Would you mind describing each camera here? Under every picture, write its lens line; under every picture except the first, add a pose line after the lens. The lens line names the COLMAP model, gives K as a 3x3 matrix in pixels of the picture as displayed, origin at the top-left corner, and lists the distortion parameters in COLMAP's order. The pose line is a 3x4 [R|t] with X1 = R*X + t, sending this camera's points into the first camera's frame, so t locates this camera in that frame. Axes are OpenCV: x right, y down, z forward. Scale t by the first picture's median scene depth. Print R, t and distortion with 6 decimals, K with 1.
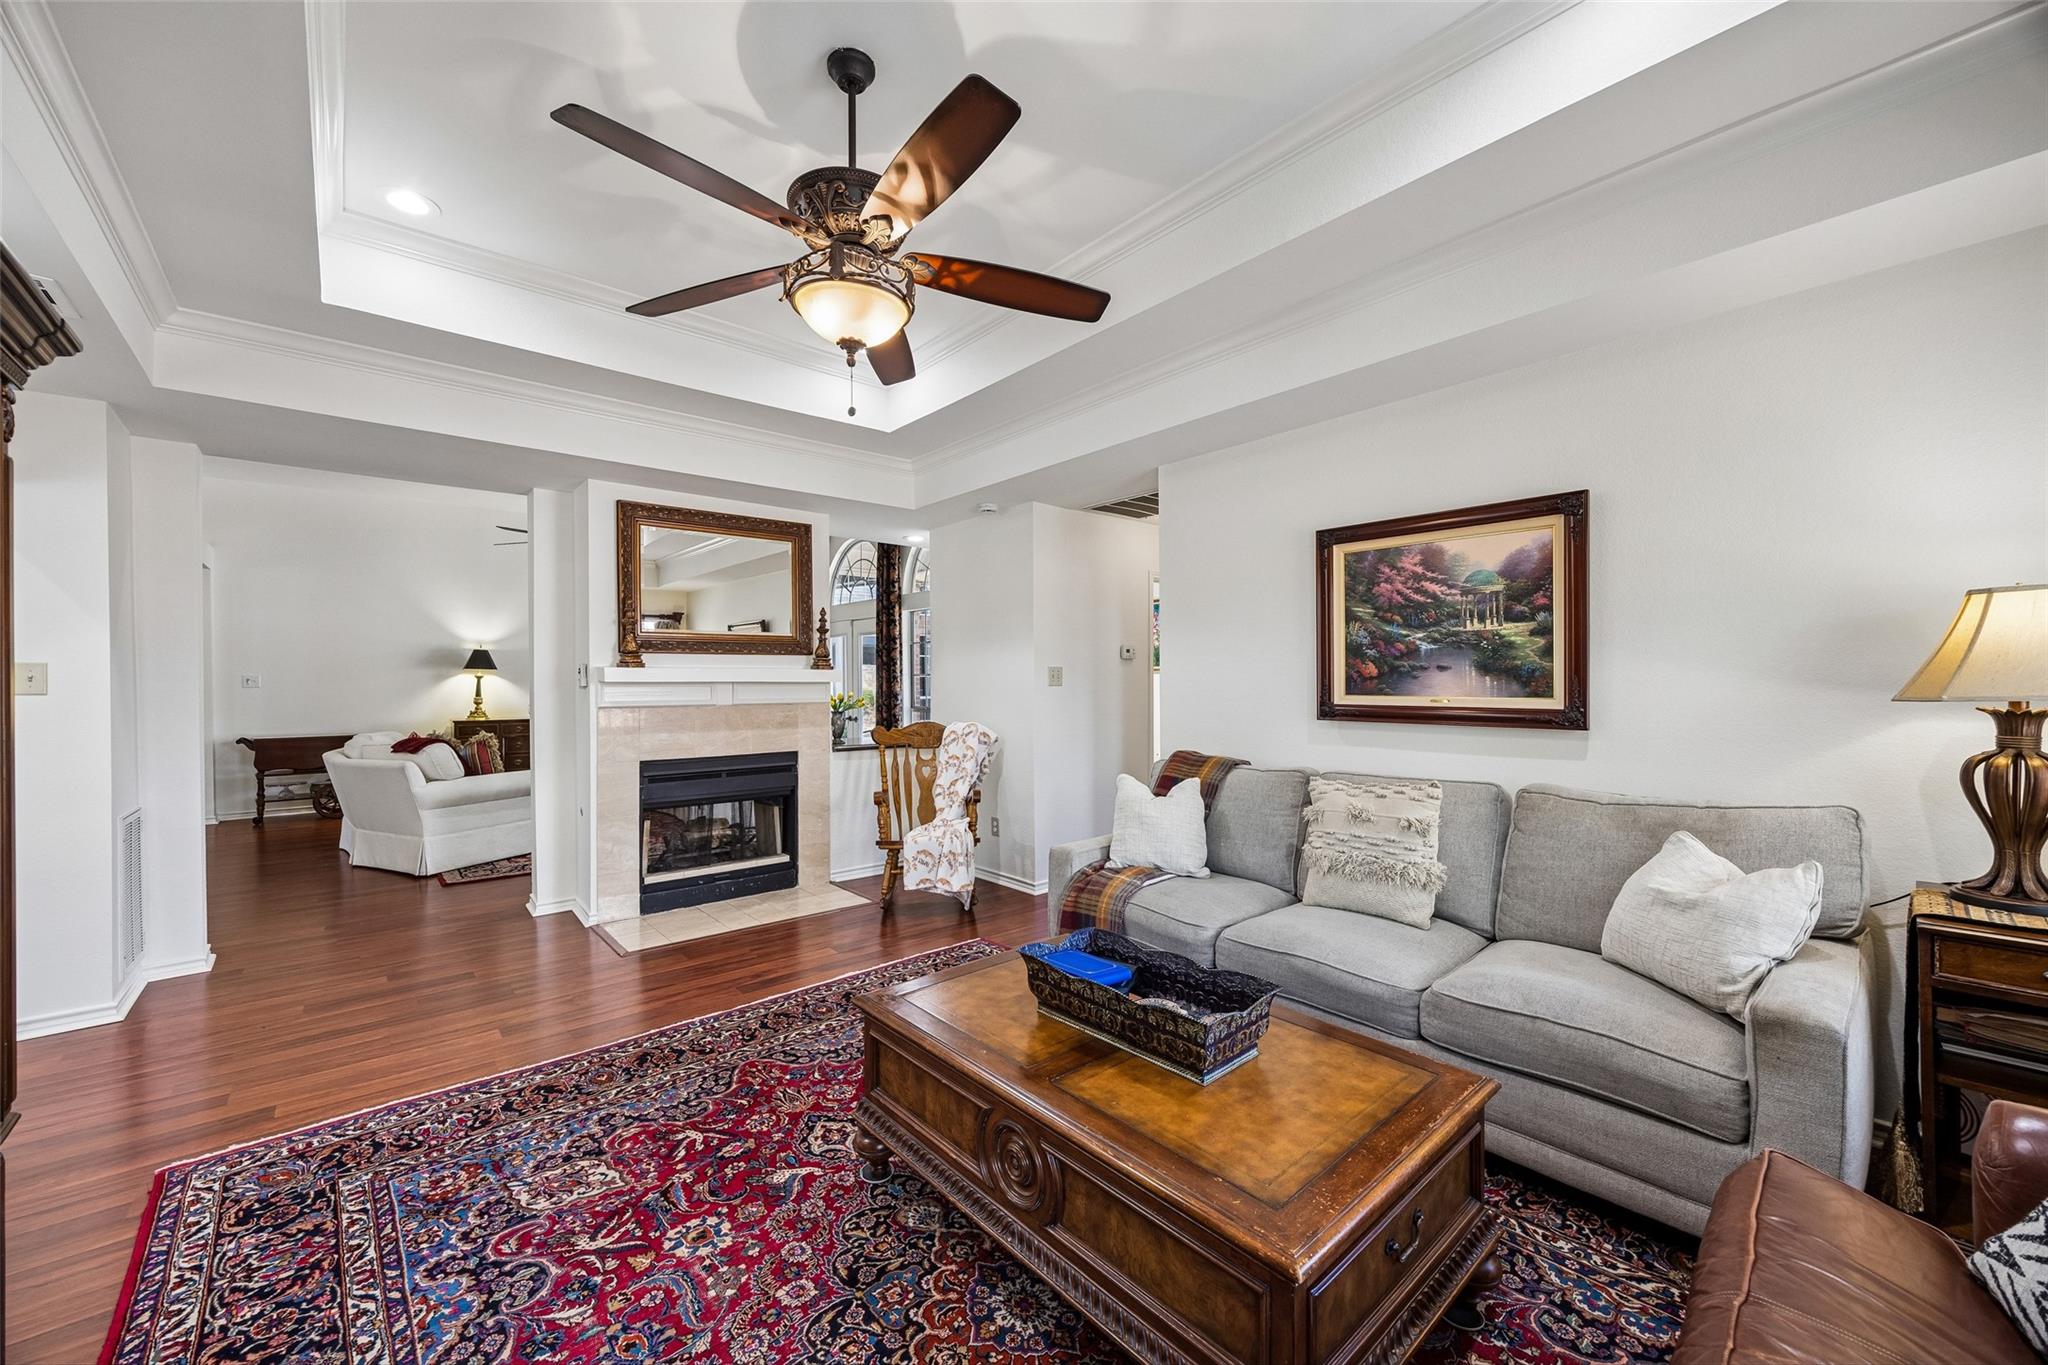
lens RADIAL K [[789.1, 0, 1014.3], [0, 789.1, 688.5], [0, 0, 1]] dist [-0.000819, 0.000547]
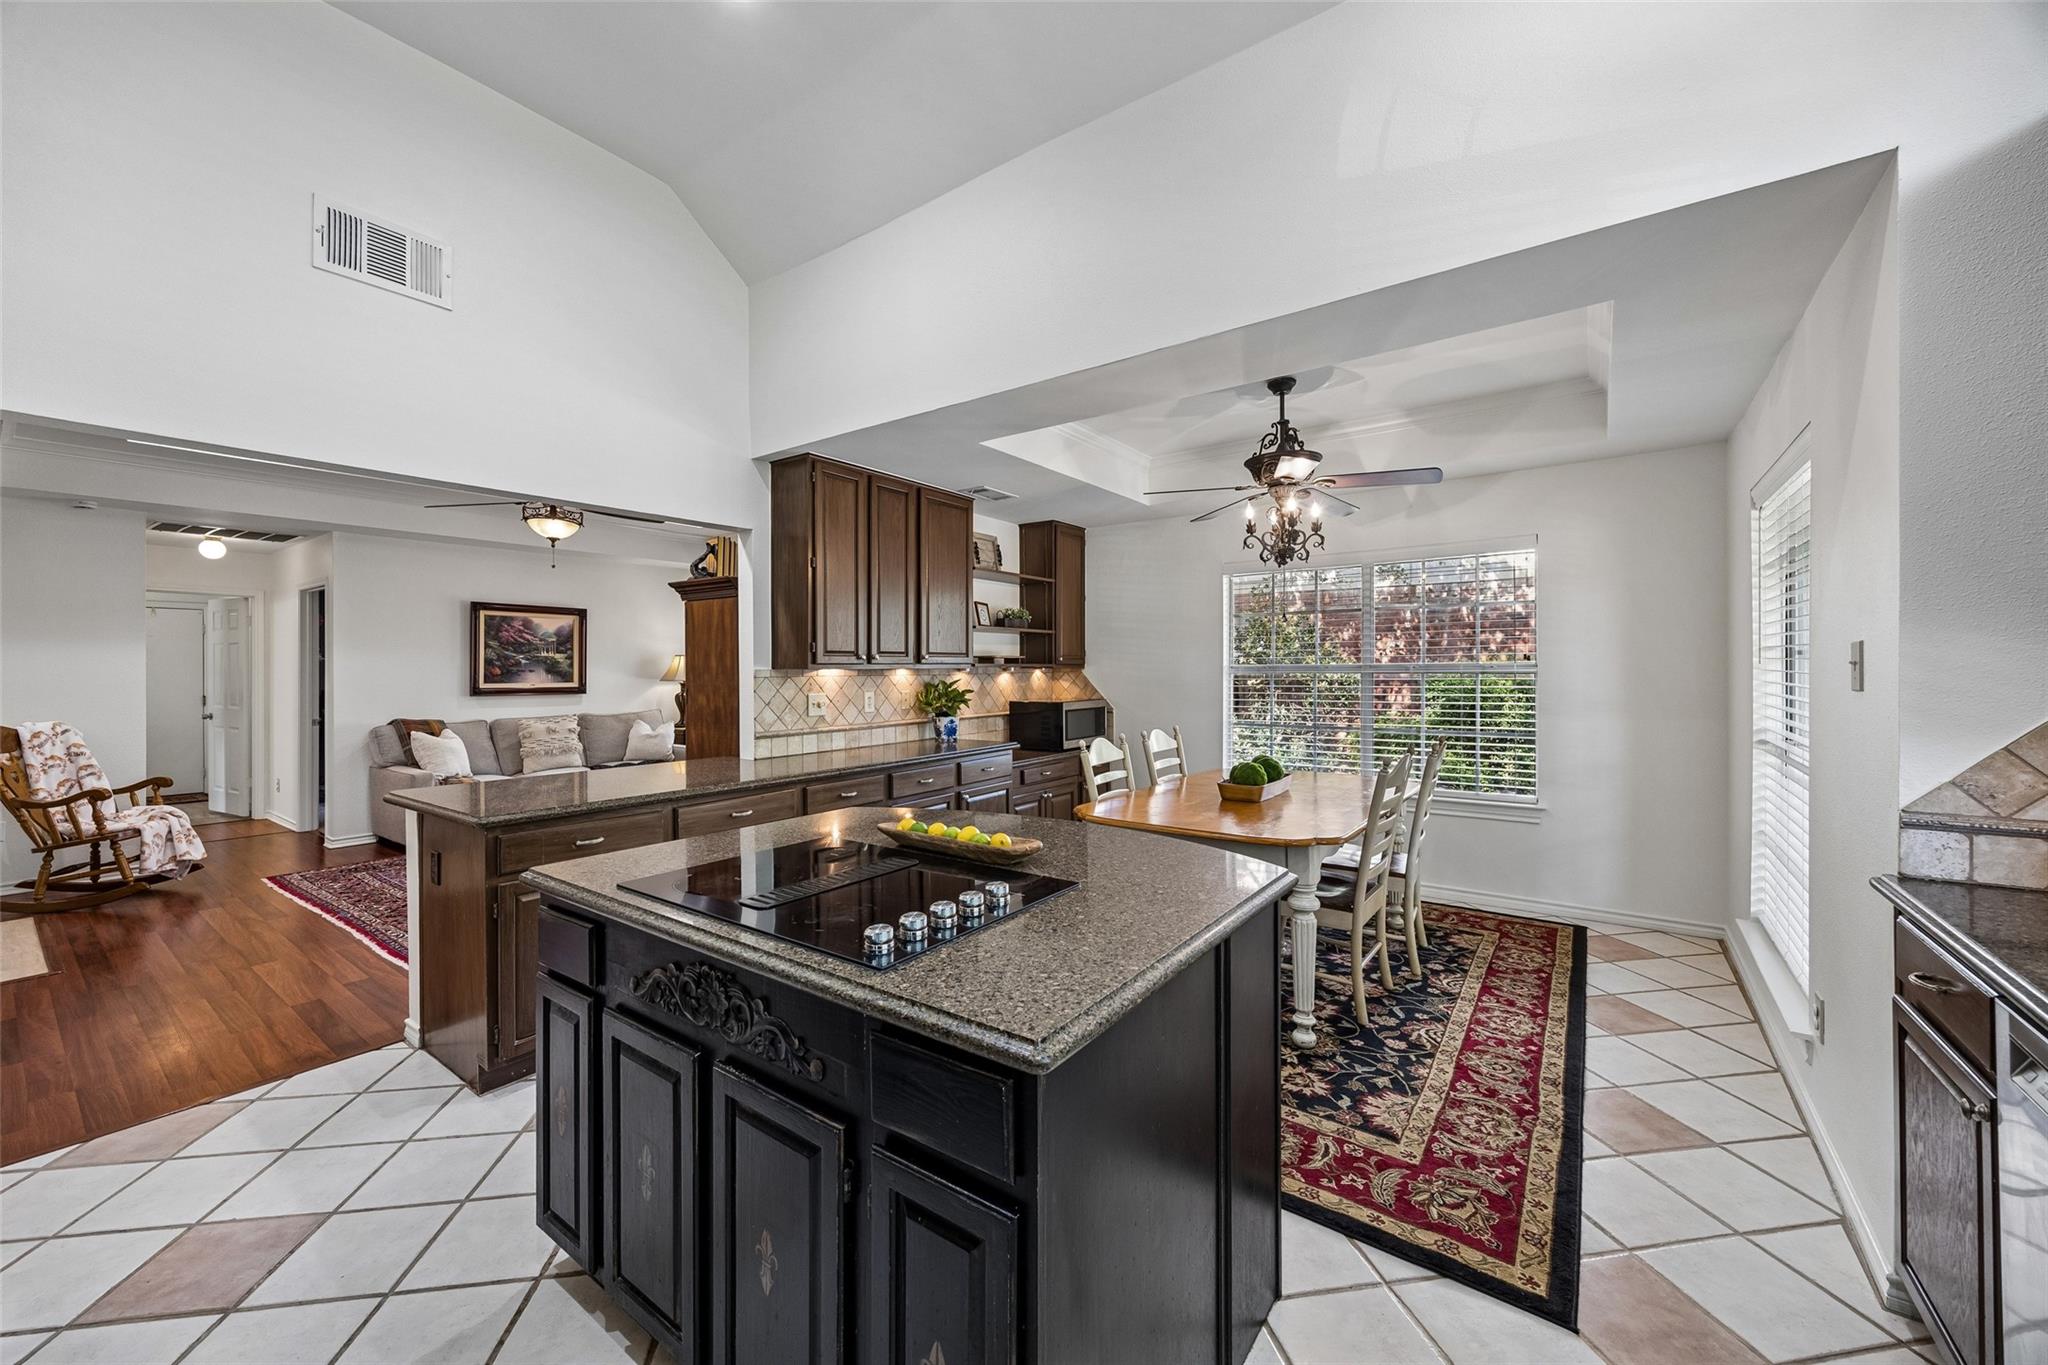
lens RADIAL K [[789.1, 0, 1017.4], [0, 789.1, 670.2], [0, 0, 1]] dist [-0.000819, 0.000547]
pose [[-0.233275, 0.002510, 0.972407, -3.010603], [0.009098, 0.999959, -0.000399, -0.020137], [-0.972368, 0.008754, -0.233289, 0.197285]]
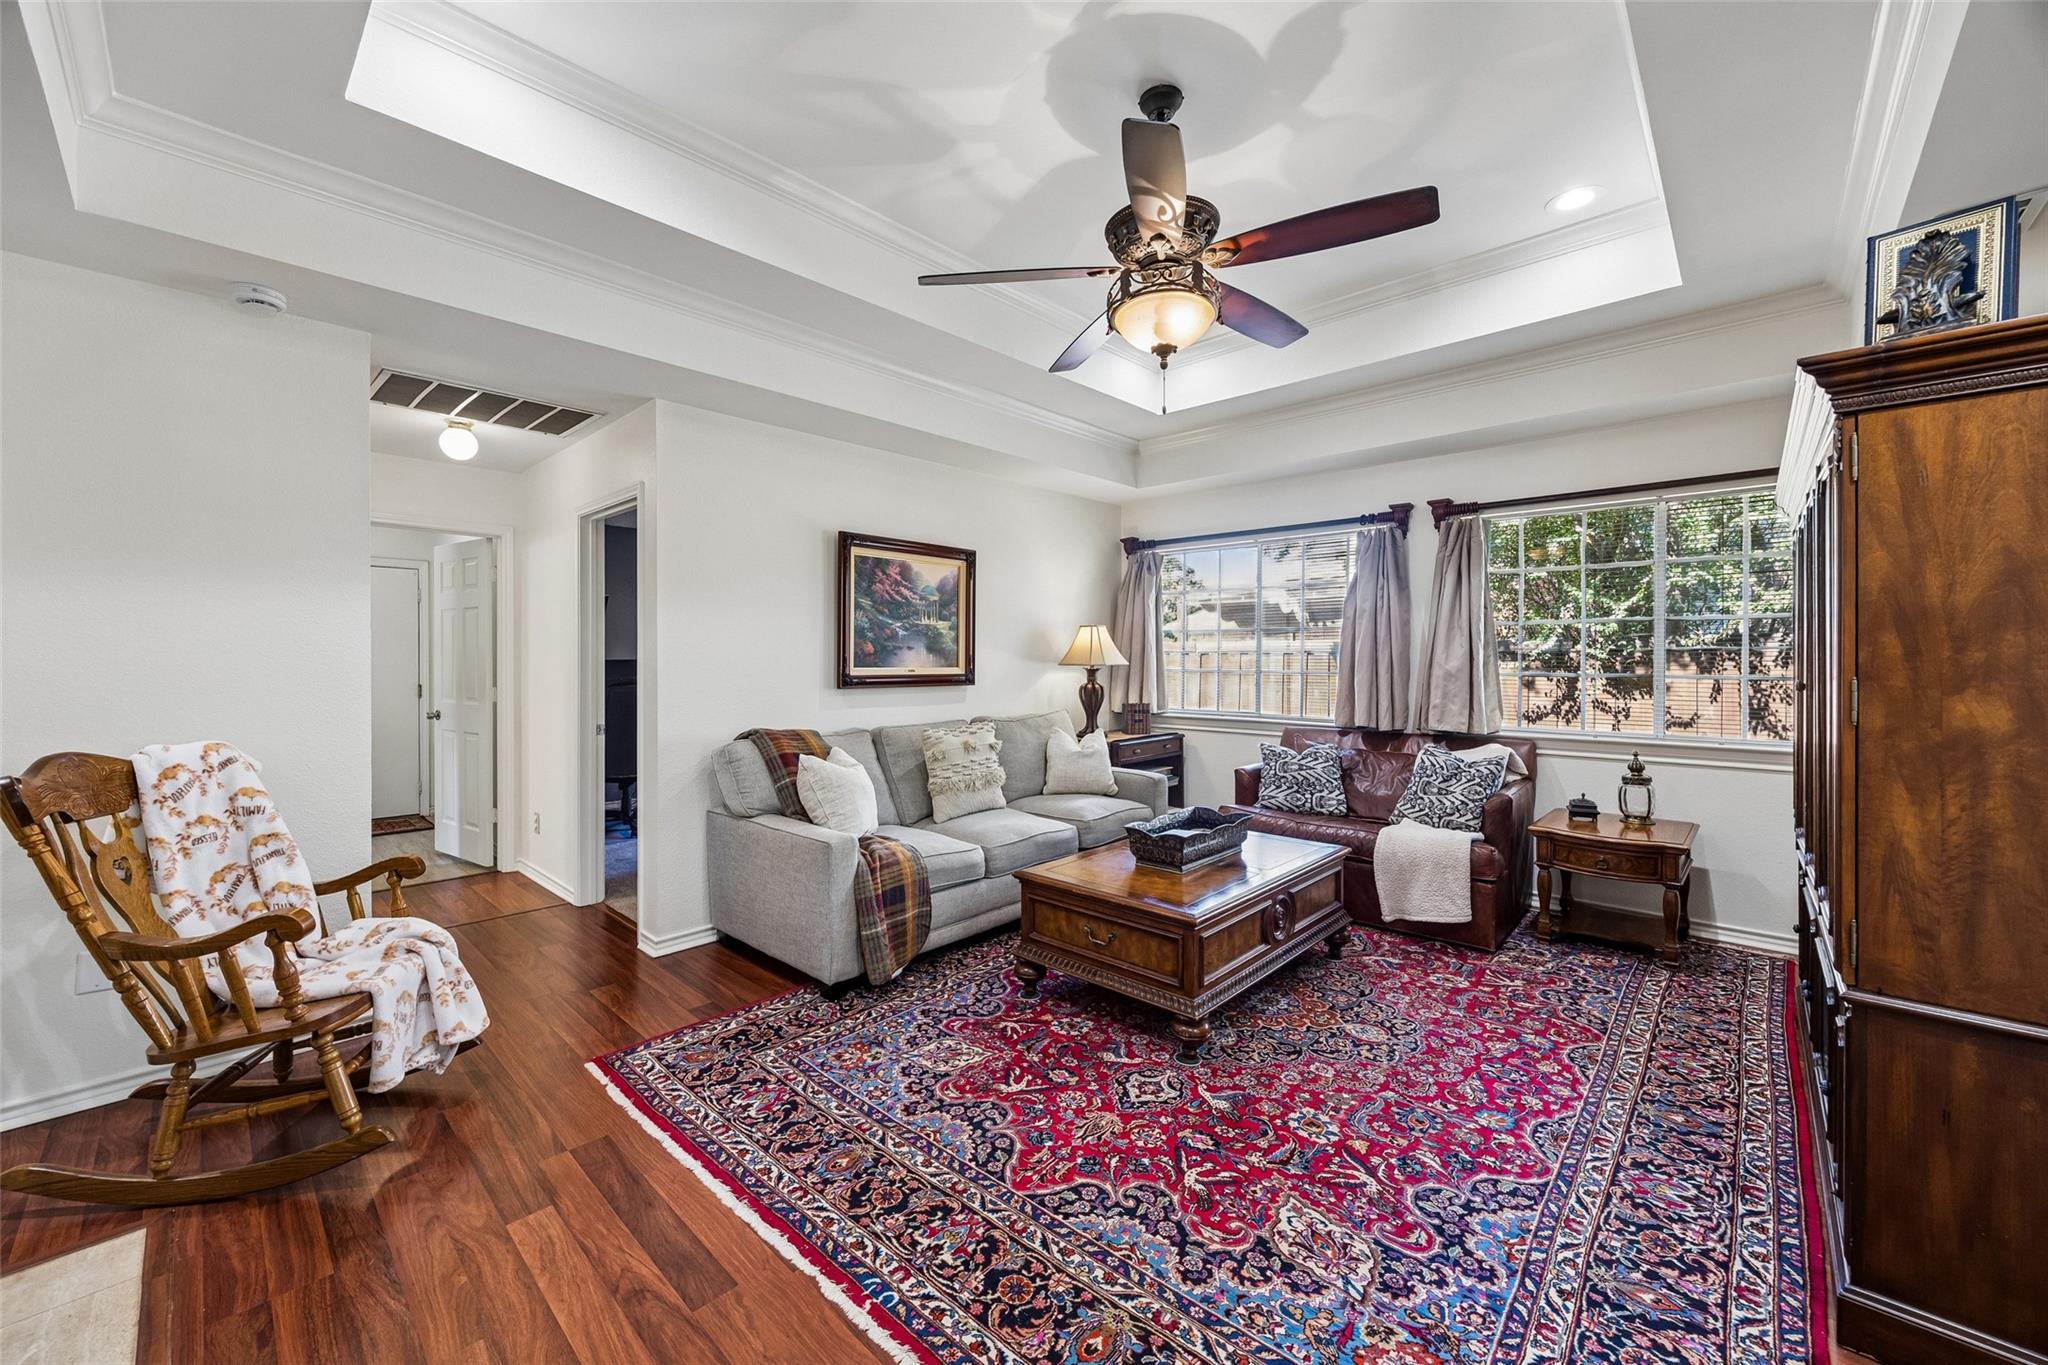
lens RADIAL K [[789.1, 0, 1022.6], [0, 789.1, 665.1], [0, 0, 1]] dist [-0.000819, 0.000547]
pose [[-0.116759, -0.003995, 0.993152, -1.344908], [0.008718, 0.999949, 0.005047, 0.000210], [-0.993122, 0.009248, -0.116719, 1.387991]]
